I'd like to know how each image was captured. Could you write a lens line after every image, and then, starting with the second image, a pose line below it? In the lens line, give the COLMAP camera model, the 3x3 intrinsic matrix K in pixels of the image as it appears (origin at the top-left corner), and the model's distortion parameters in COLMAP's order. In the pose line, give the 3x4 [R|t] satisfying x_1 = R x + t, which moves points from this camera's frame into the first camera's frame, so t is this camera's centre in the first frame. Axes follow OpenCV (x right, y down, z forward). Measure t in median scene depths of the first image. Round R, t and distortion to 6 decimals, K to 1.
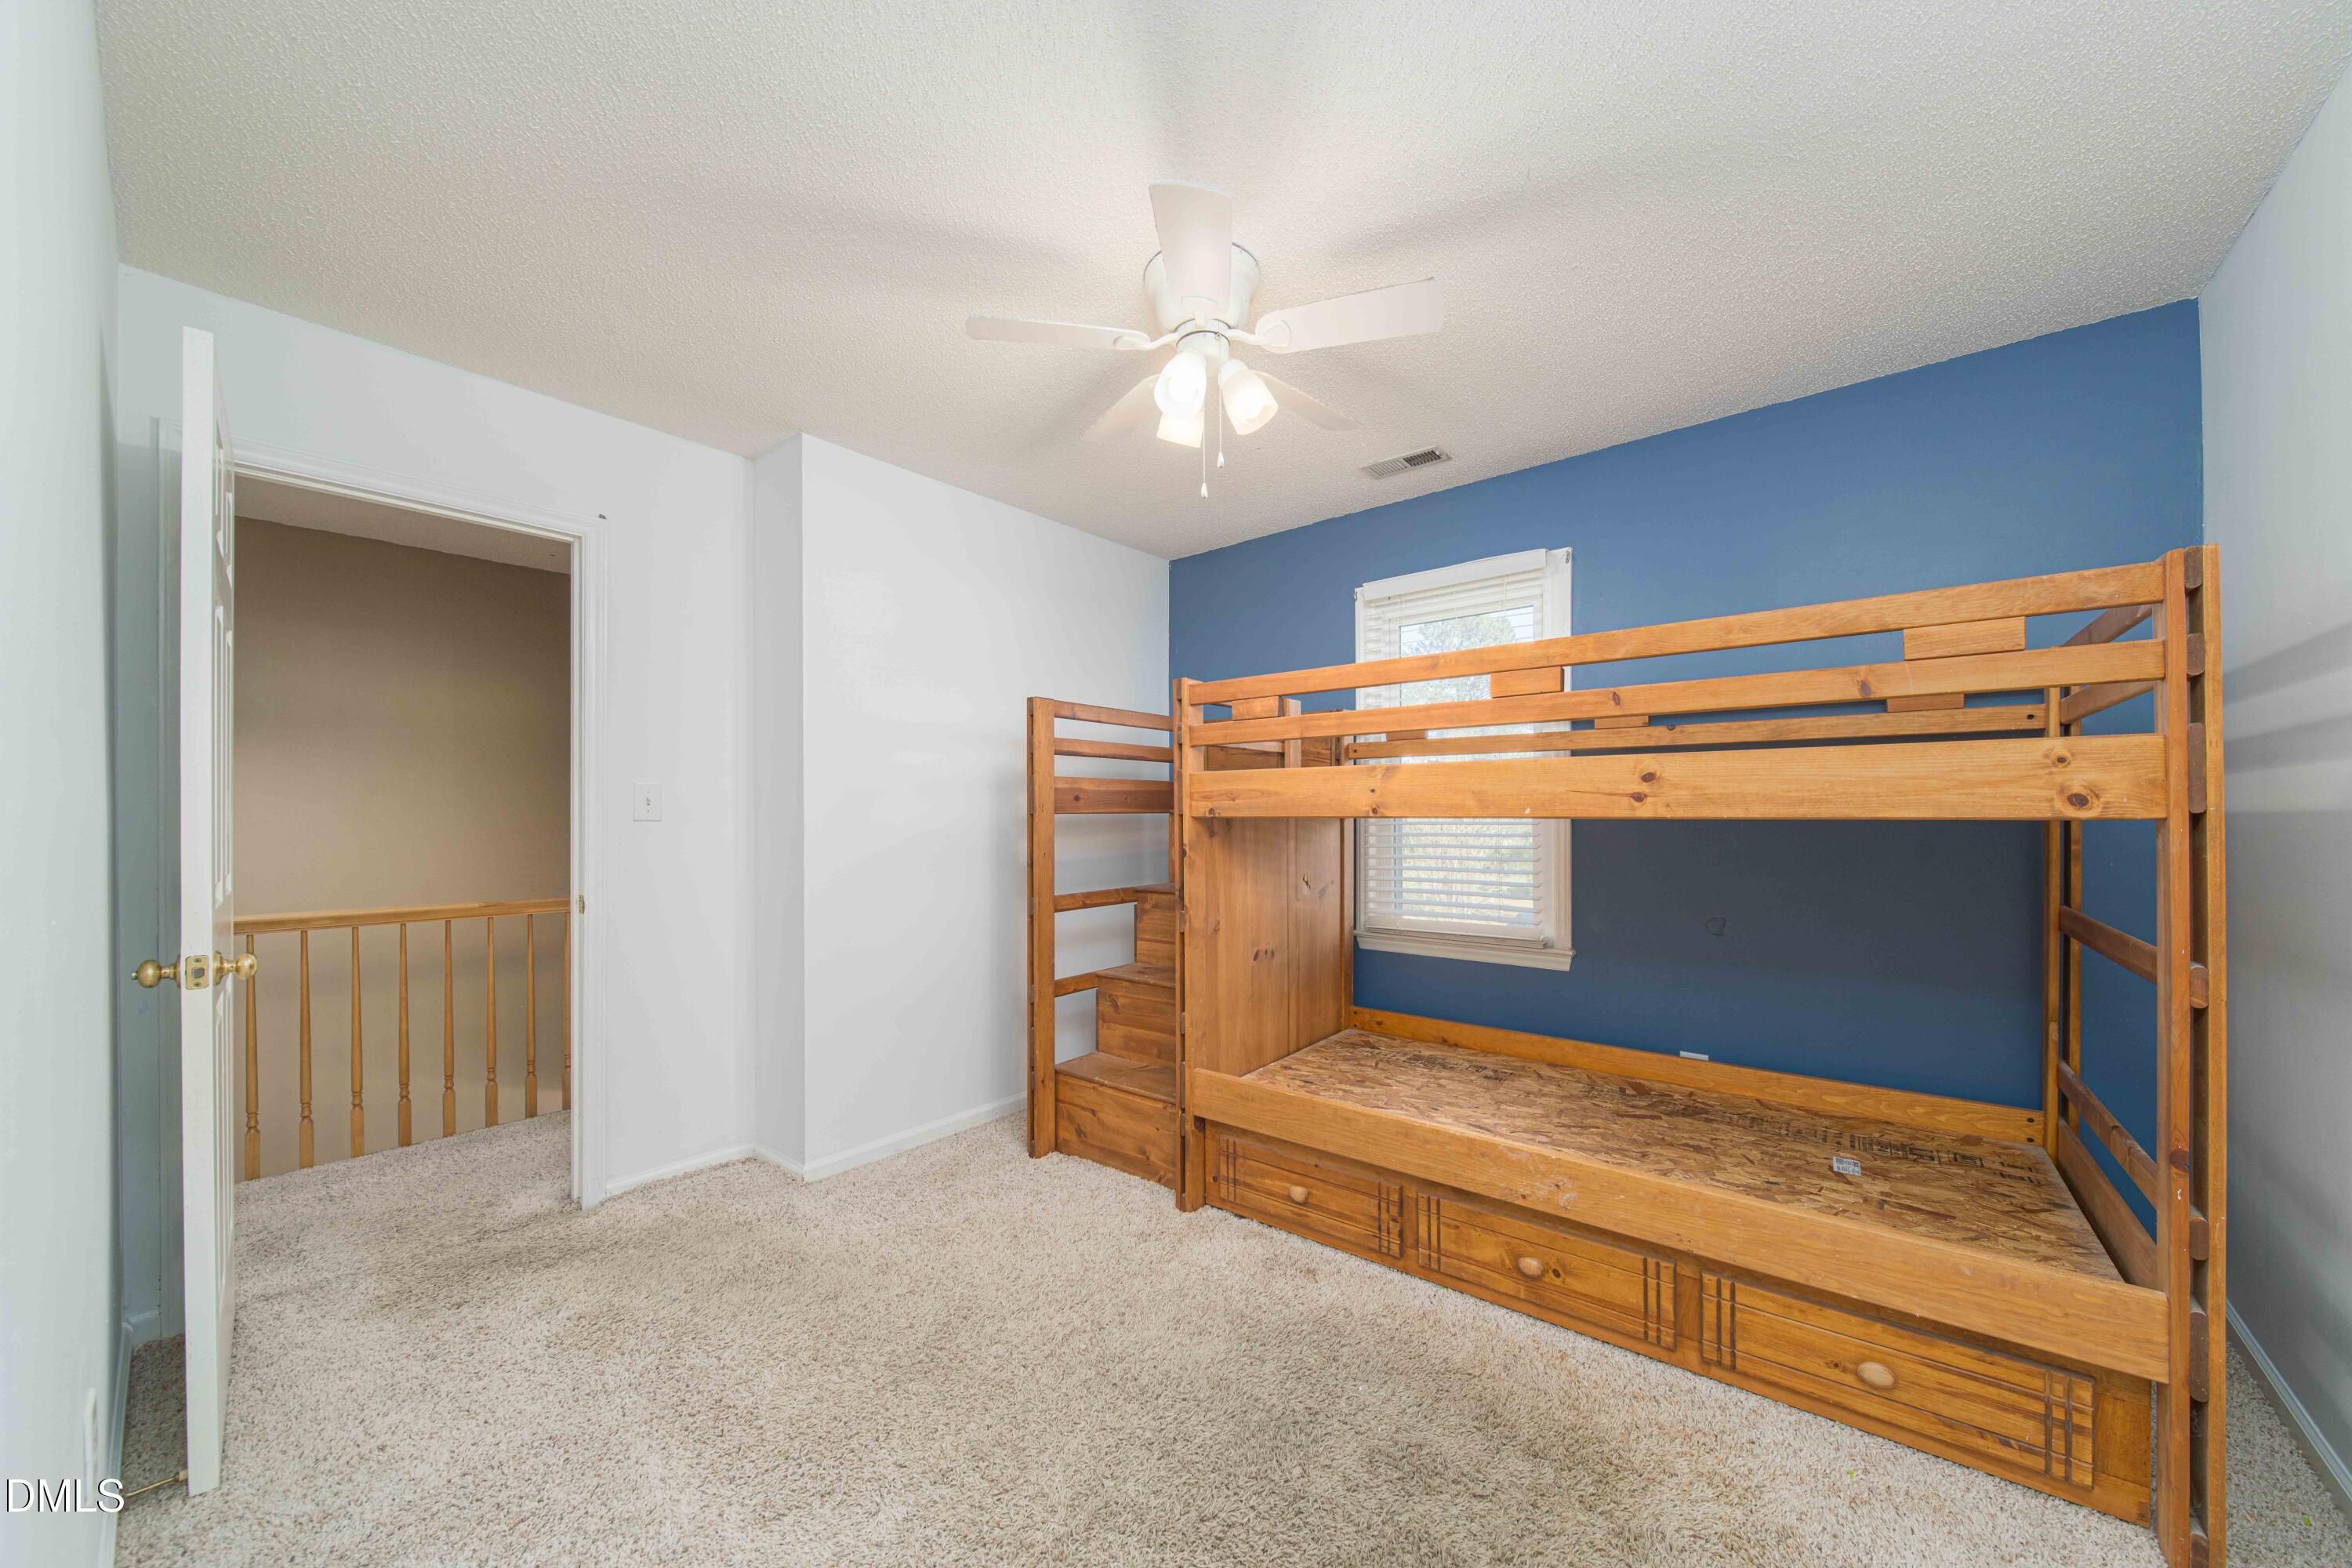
lens RADIAL K [[831.7, 0, 1229.5], [0, 831.7, 832.6], [0, 0, 1]] dist [-0.000739, -0.000119]
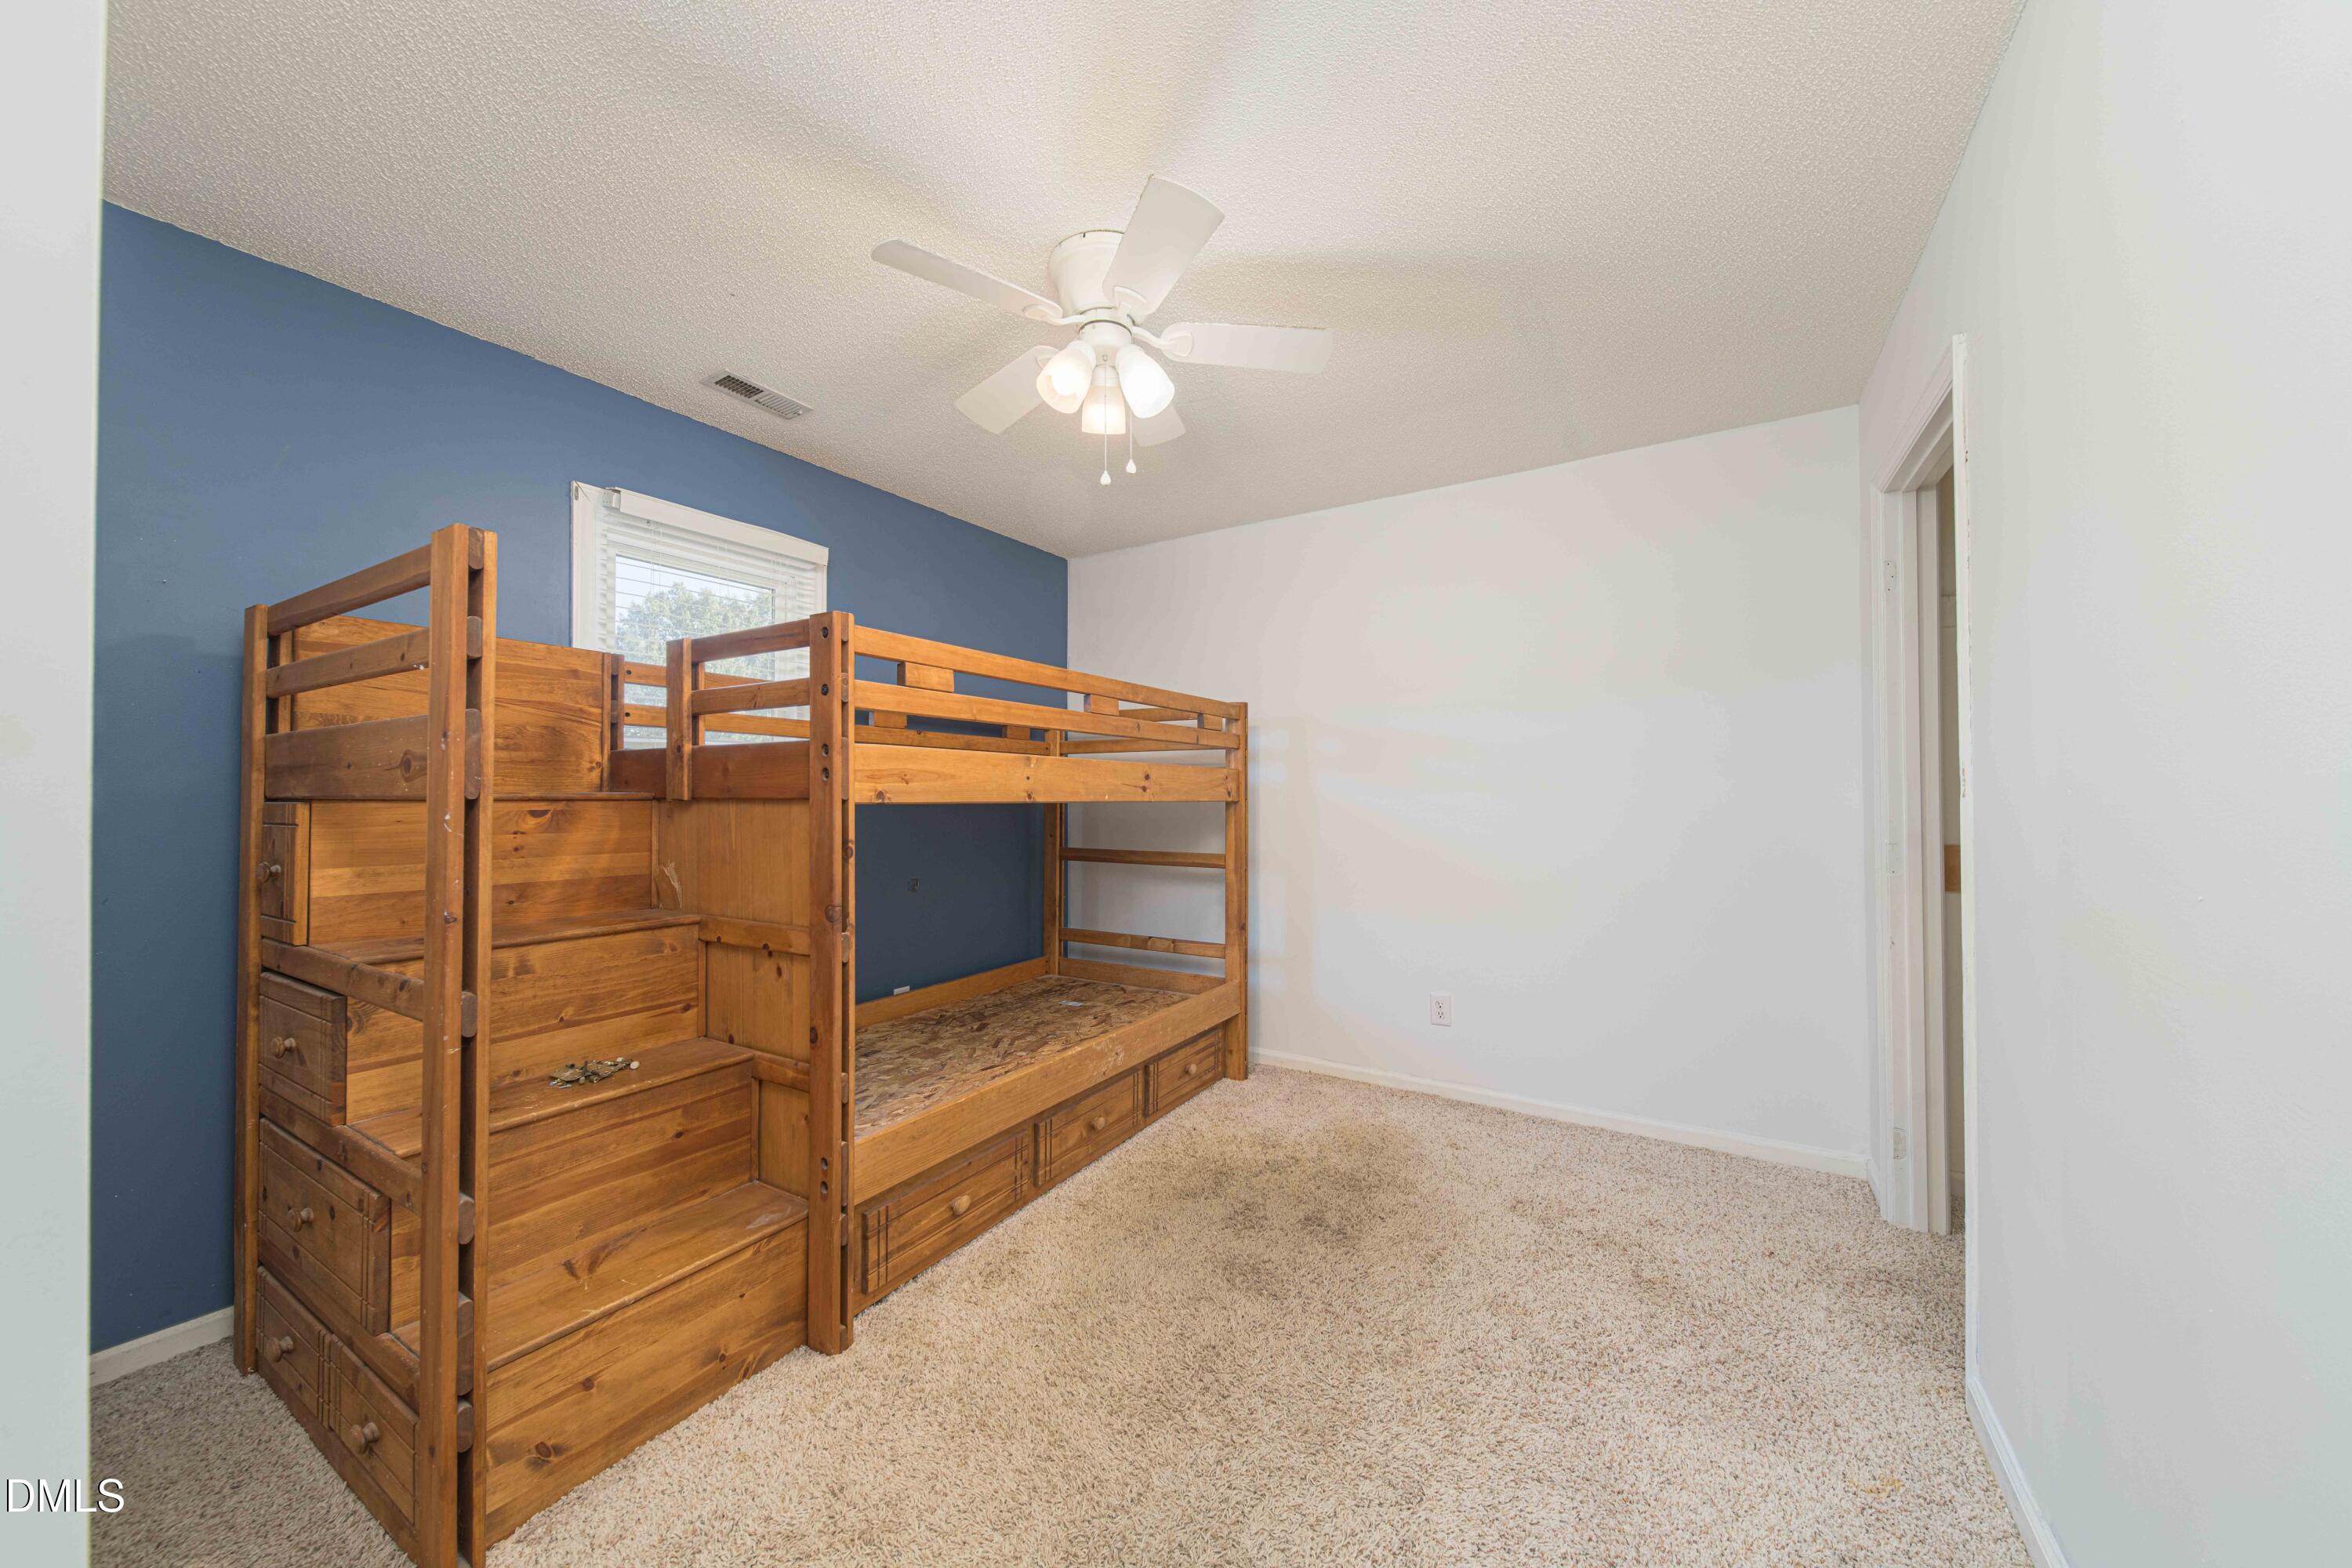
lens RADIAL K [[831.7, 0, 1185.3], [0, 831.7, 776.1], [0, 0, 1]] dist [-0.000739, -0.000119]
pose [[-0.111936, 0.023705, 0.993433, -0.861635], [0.016281, 0.999625, -0.022019, -0.022406], [-0.993582, 0.013709, -0.112280, 0.822652]]
